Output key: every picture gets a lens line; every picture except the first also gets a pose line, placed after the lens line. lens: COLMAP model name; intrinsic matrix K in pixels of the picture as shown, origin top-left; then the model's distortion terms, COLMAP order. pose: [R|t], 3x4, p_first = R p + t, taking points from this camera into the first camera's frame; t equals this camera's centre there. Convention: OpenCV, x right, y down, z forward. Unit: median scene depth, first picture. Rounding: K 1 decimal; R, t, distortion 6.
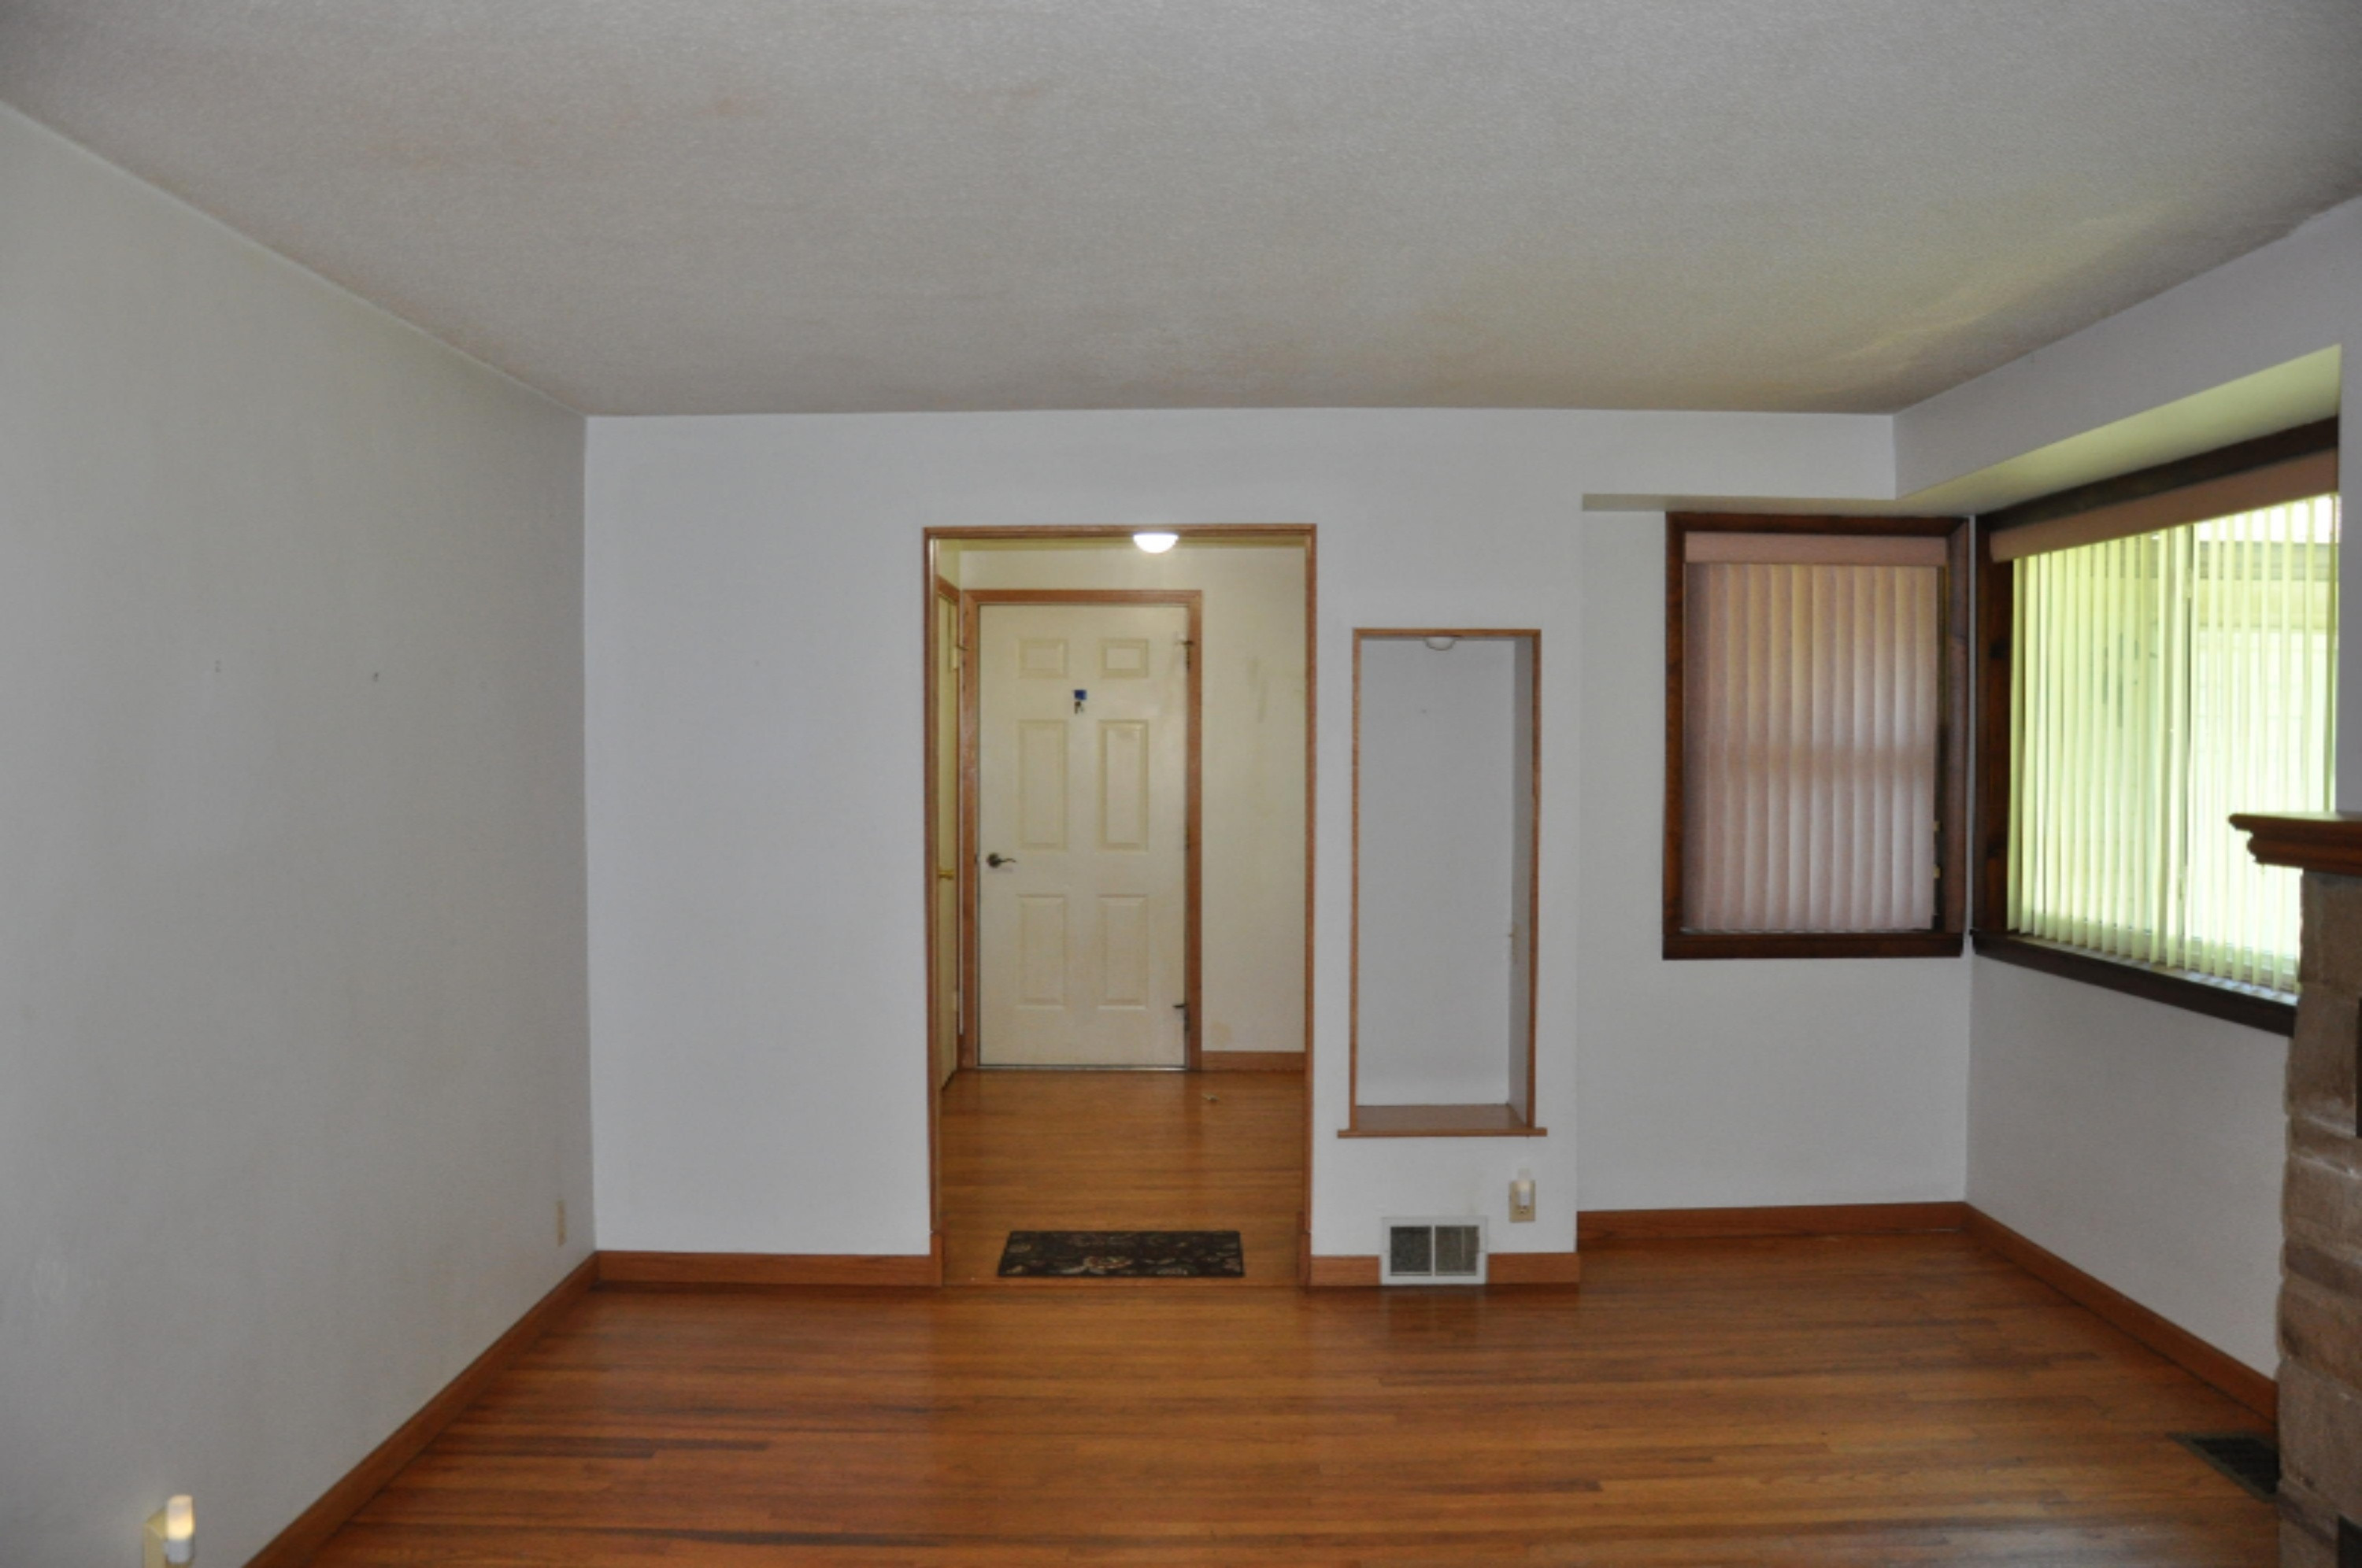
lens RADIAL K [[1829.5, 0, 1181.0], [0, 1829.5, 784.0], [0, 0, 1]] dist [-0.144995, 0.106045]
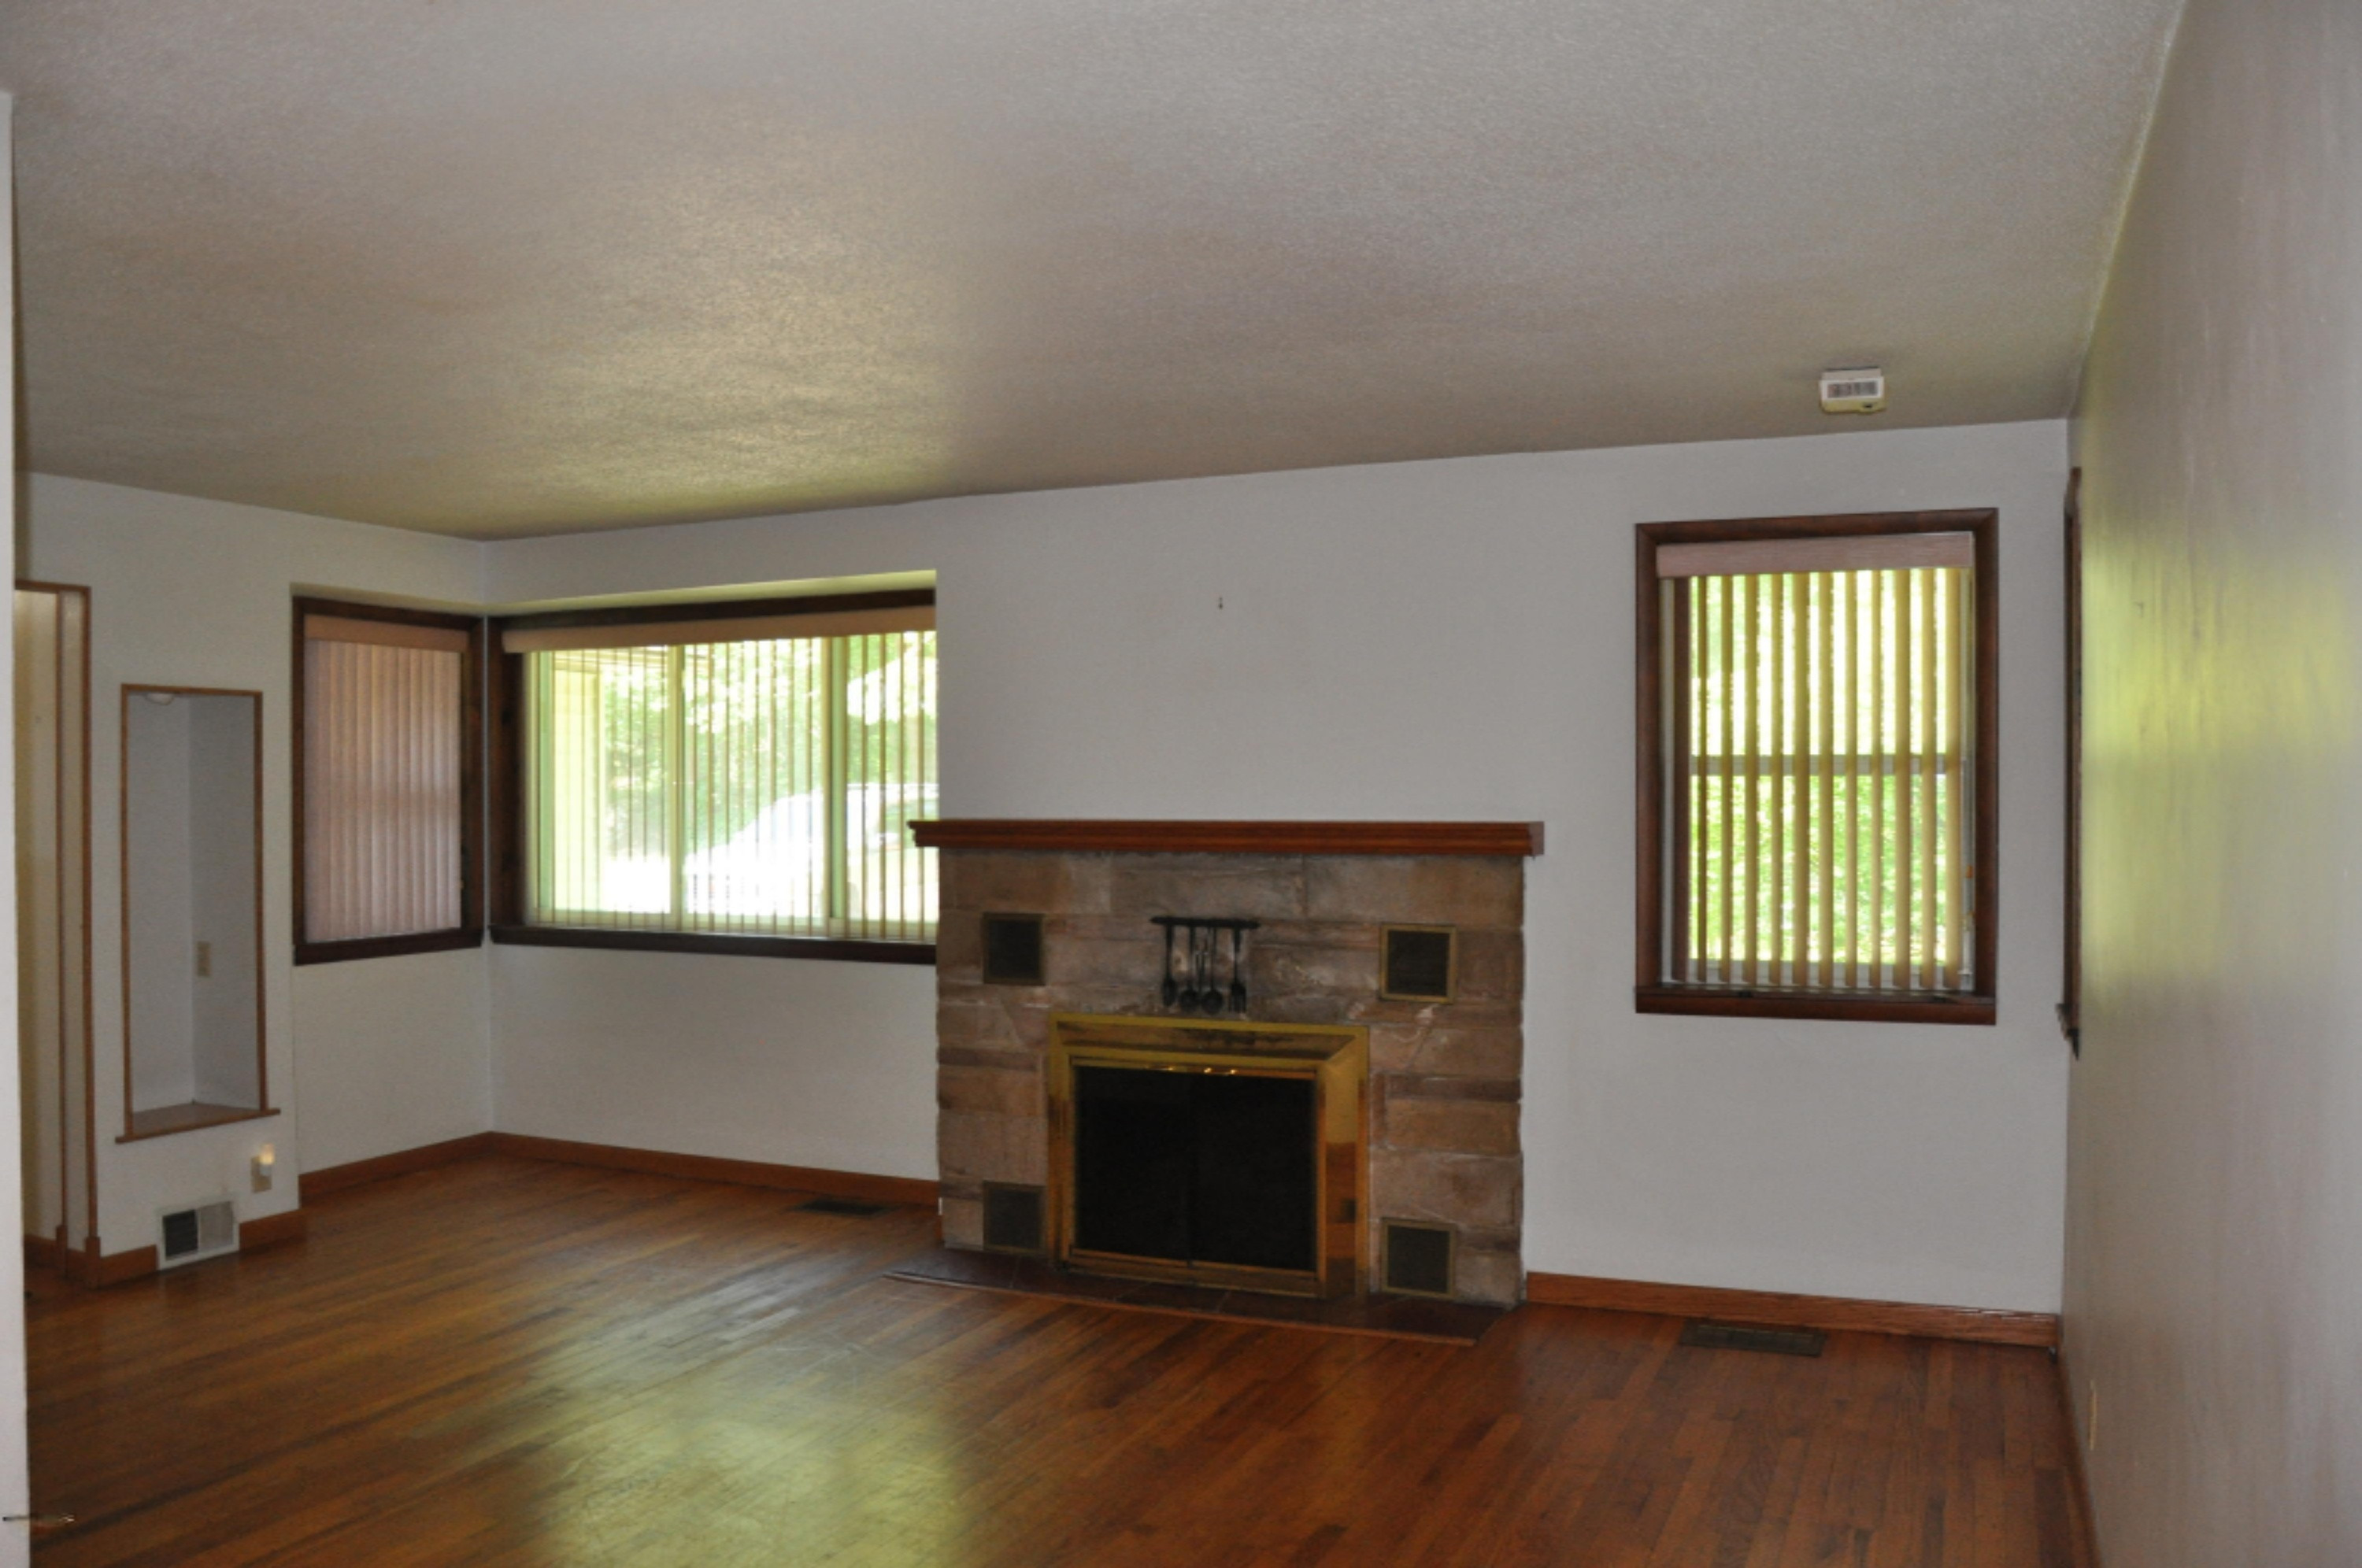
lens RADIAL K [[1699.7, 0, 1181.0], [0, 1699.7, 784.0], [0, 0, 1]] dist [-0.129157, 0.072317]
pose [[0.440343, -0.000484, 0.897829, -0.500669], [0.026092, 0.999584, -0.012258, 0.004954], [-0.897450, 0.028824, 0.440173, -0.017500]]
